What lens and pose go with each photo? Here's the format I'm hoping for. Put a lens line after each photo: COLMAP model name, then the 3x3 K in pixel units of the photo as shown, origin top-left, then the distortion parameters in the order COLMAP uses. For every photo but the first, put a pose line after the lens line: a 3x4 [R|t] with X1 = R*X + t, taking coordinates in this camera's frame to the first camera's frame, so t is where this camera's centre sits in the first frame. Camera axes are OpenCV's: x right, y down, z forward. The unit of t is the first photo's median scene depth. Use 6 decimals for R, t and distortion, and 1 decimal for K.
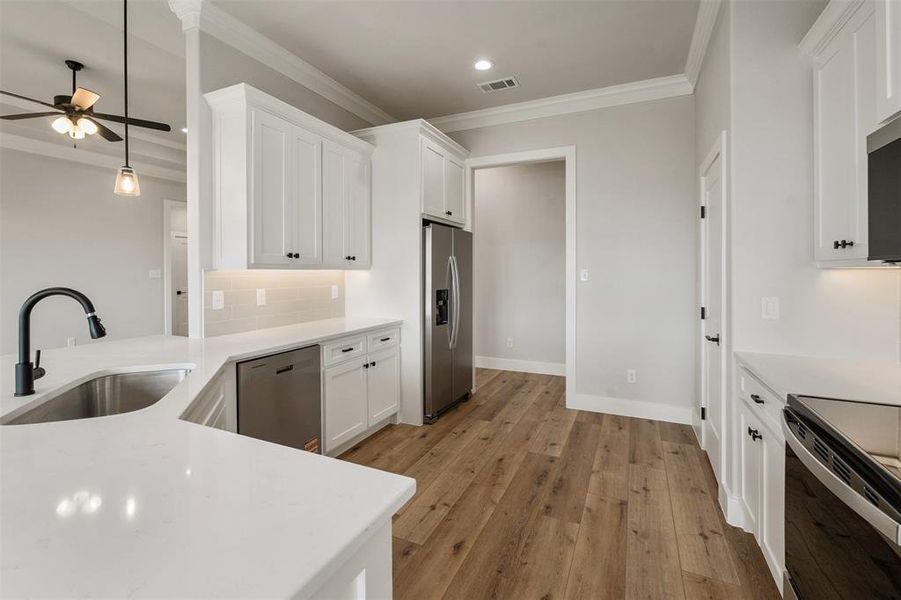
lens RADIAL K [[399.8, 0, 448.7], [0, 399.8, 272.9], [0, 0, 1]] dist [-0.003087, -0.000513]
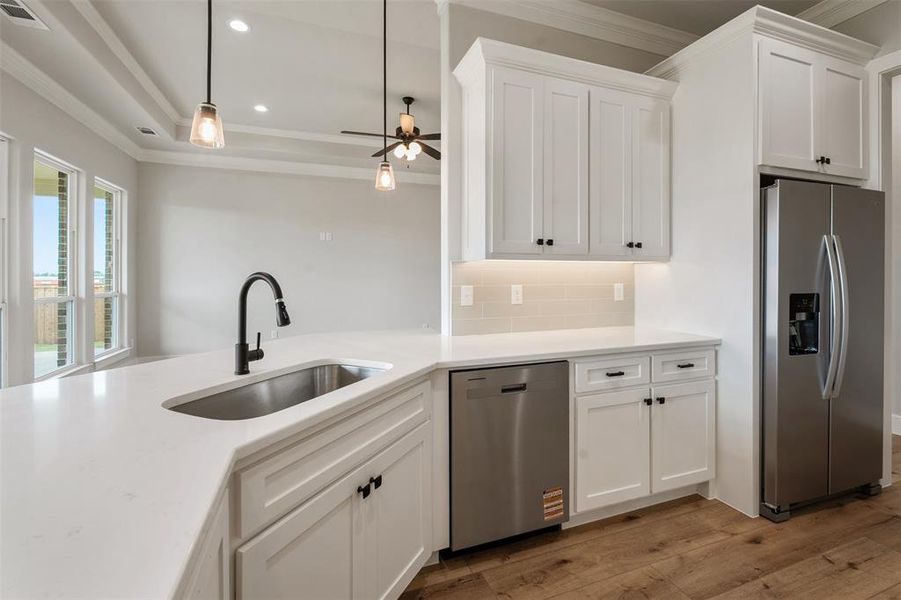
lens RADIAL K [[400.1, 0, 459.6], [0, 400.1, 278.4], [0, 0, 1]] dist [-0.003573, -0.000174]
pose [[0.712175, 0.003715, -0.701992, 0.038225], [-0.000940, 0.999990, 0.004338, 0.021053], [0.702001, -0.002429, 0.712172, 0.283339]]
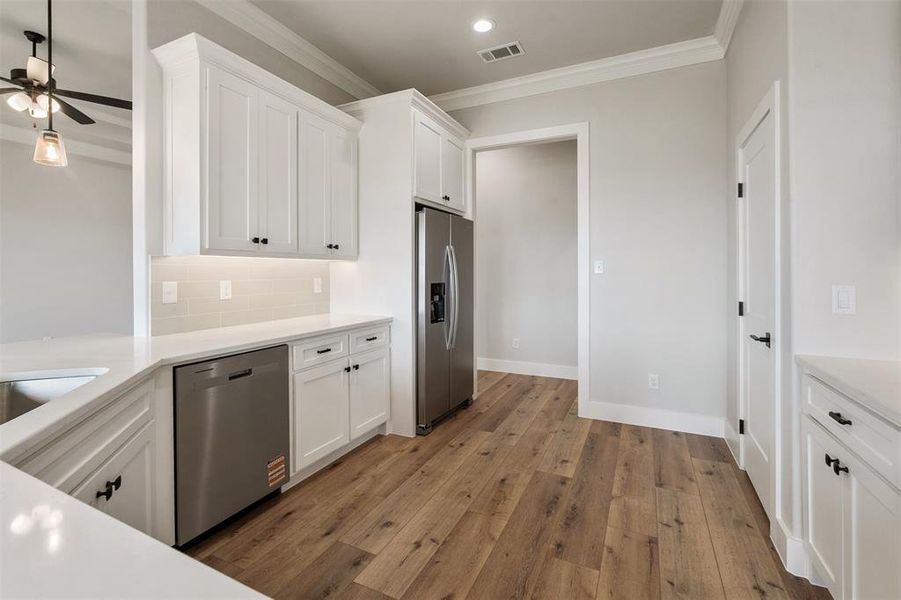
lens RADIAL K [[399.8, 0, 448.7], [0, 399.8, 272.9], [0, 0, 1]] dist [-0.003087, -0.000513]
pose [[0.999810, -0.001075, -0.019453, 0.028774], [0.001056, 0.999999, -0.001007, 0.023447], [0.019454, 0.000986, 0.999810, 0.131215]]
